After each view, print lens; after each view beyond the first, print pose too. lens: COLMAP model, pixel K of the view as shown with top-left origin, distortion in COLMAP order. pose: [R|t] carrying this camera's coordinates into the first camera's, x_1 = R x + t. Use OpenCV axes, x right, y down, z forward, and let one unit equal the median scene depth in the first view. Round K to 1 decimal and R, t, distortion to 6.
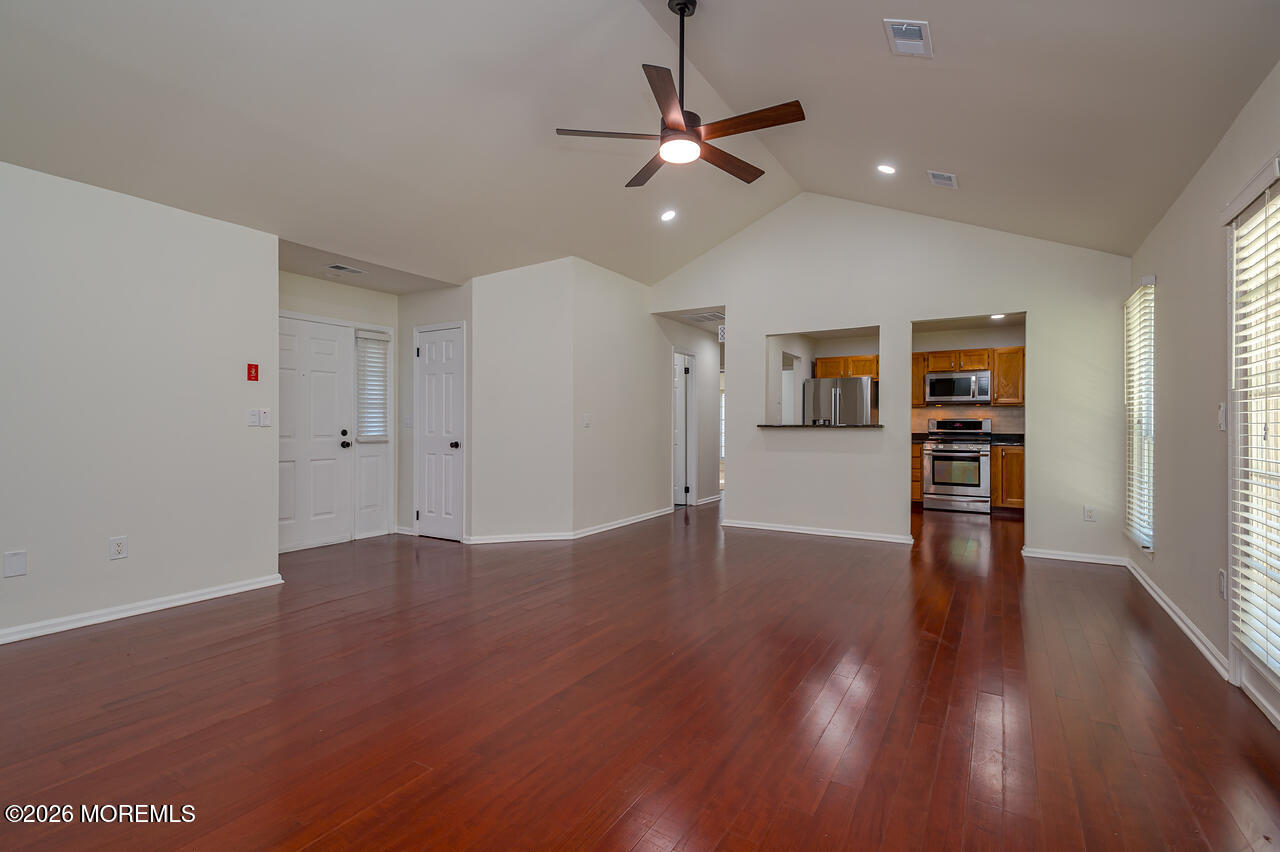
lens RADIAL K [[594.9, 0, 633.8], [0, 594.9, 420.6], [0, 0, 1]] dist [0.017408, -0.000222]
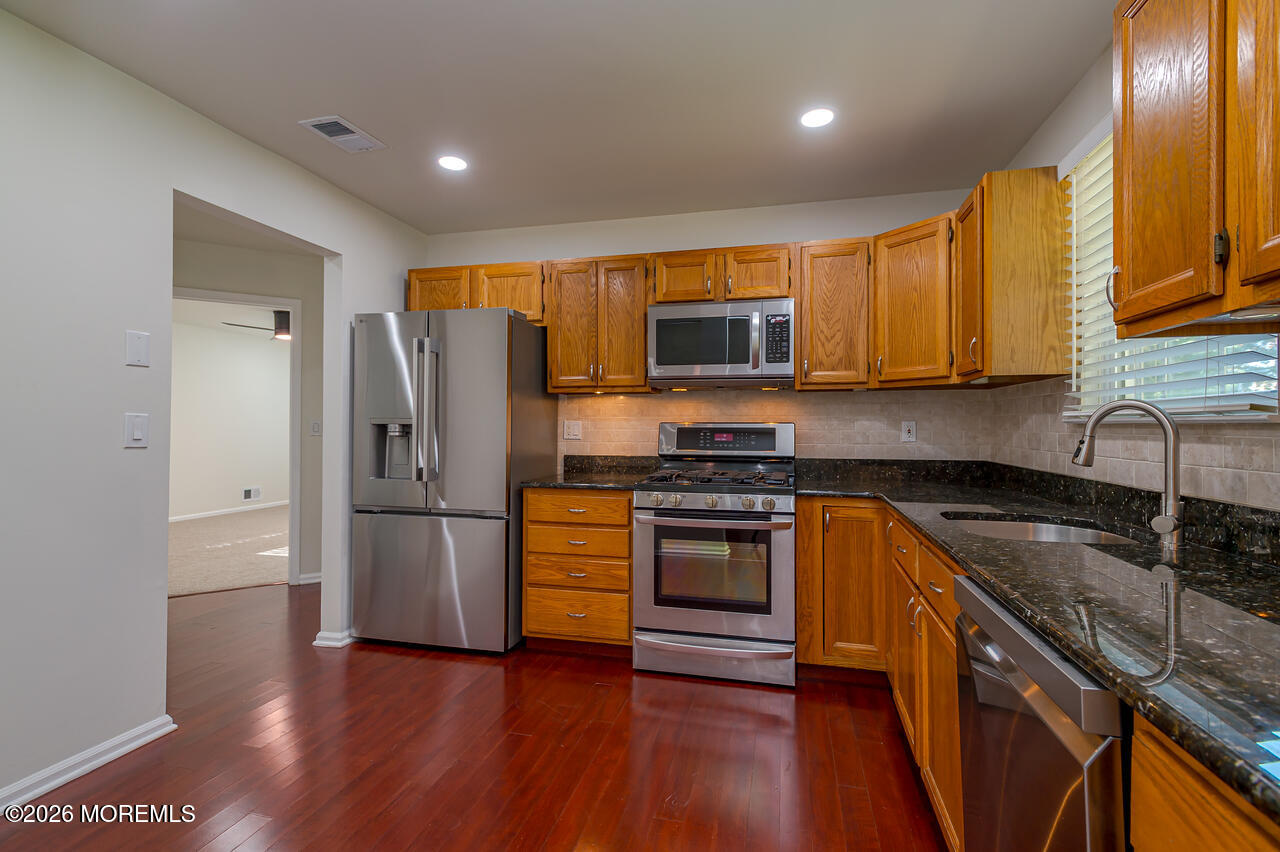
lens RADIAL K [[594.9, 0, 637.5], [0, 594.9, 422.3], [0, 0, 1]] dist [0.017408, -0.000222]
pose [[0.954421, 0.001855, 0.298456, 0.377911], [-0.001615, 0.999998, -0.001049, -0.002556], [-0.298458, 0.000519, 0.954423, 0.651806]]
